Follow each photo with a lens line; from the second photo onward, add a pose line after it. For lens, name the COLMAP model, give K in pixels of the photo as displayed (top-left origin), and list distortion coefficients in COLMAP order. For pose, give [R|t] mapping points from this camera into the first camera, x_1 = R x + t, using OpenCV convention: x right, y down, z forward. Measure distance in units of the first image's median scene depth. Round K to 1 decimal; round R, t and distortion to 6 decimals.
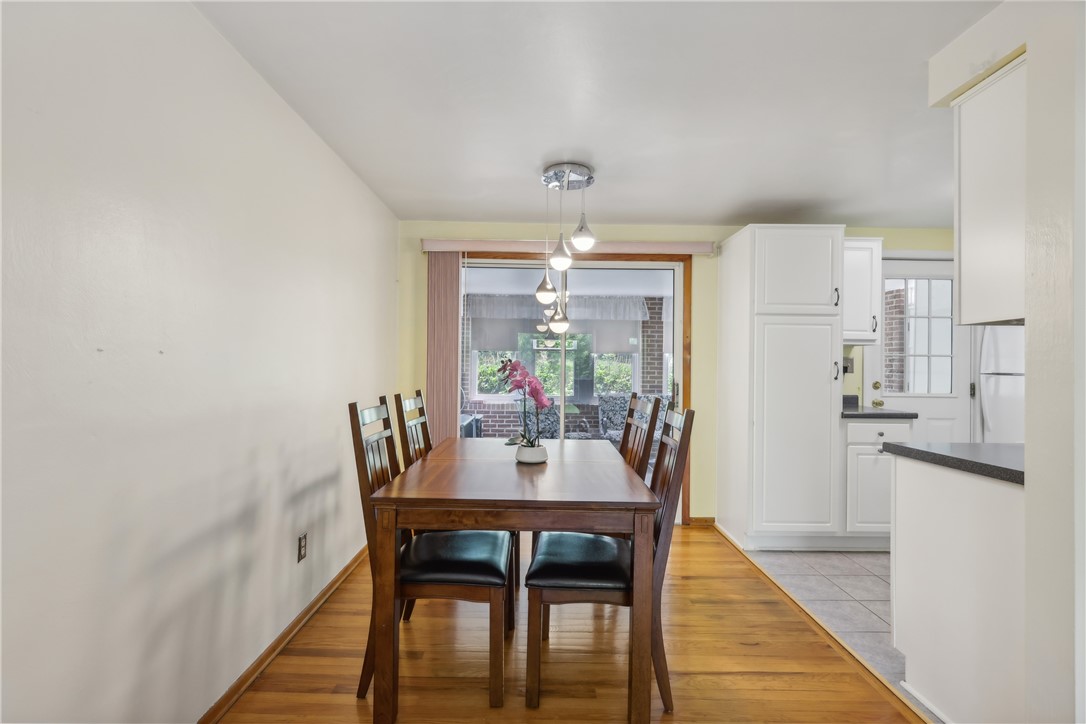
lens RADIAL K [[510.0, 0, 538.5], [0, 510.0, 367.6], [0, 0, 1]] dist [0.002884, 0.001227]
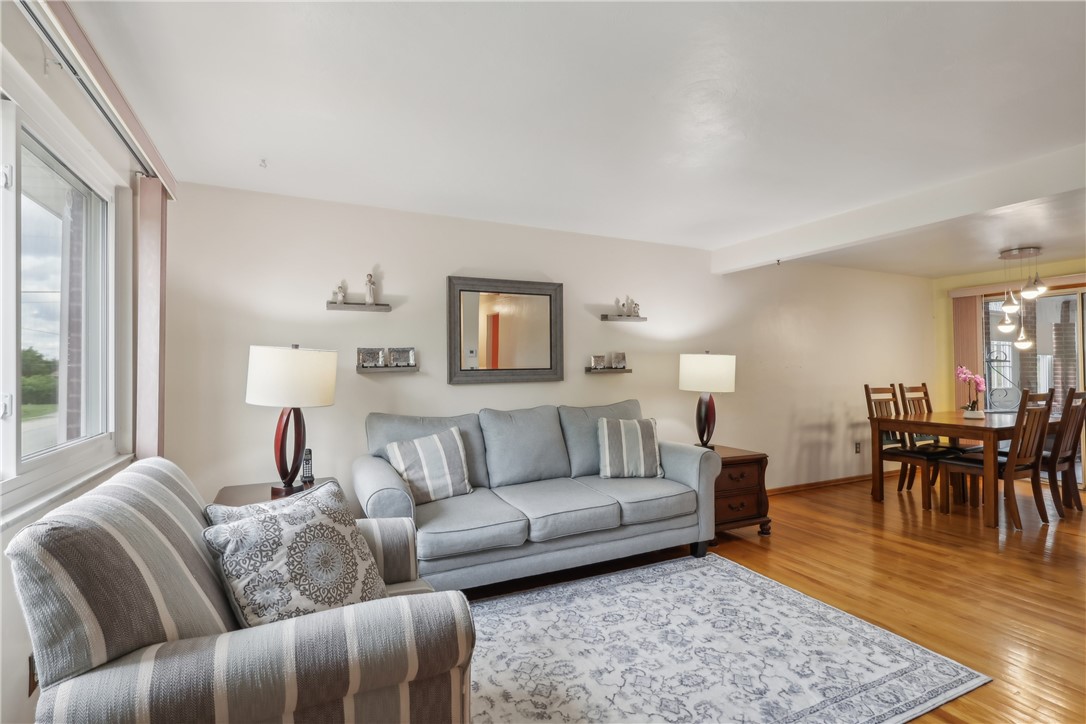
lens RADIAL K [[510.0, 0, 538.5], [0, 510.0, 367.6], [0, 0, 1]] dist [0.002884, 0.001227]
pose [[0.436791, -0.023856, -0.899247, 0.835834], [0.009496, 0.999715, -0.021908, 0.014919], [0.899513, 0.001030, 0.436893, -1.108360]]
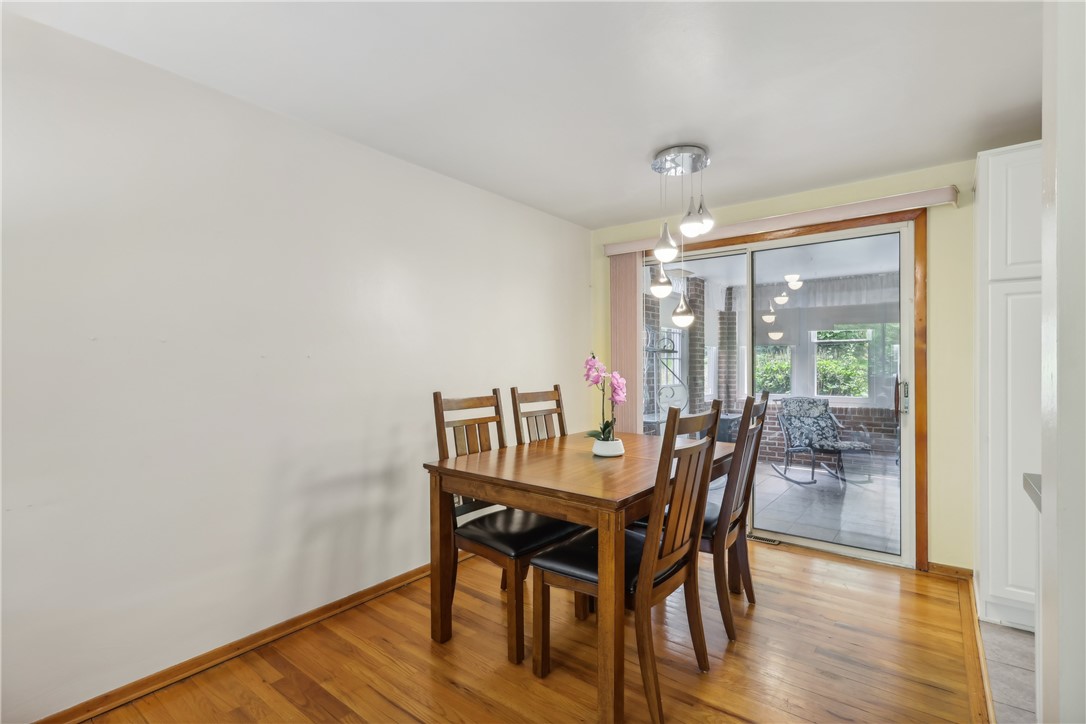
lens RADIAL K [[510.0, 0, 538.5], [0, 510.0, 367.6], [0, 0, 1]] dist [0.002884, 0.001227]
pose [[0.786662, -0.007858, -0.617334, 0.417433], [0.010072, 0.999949, 0.000107, 0.005938], [0.617302, -0.006302, 0.786701, 0.086118]]
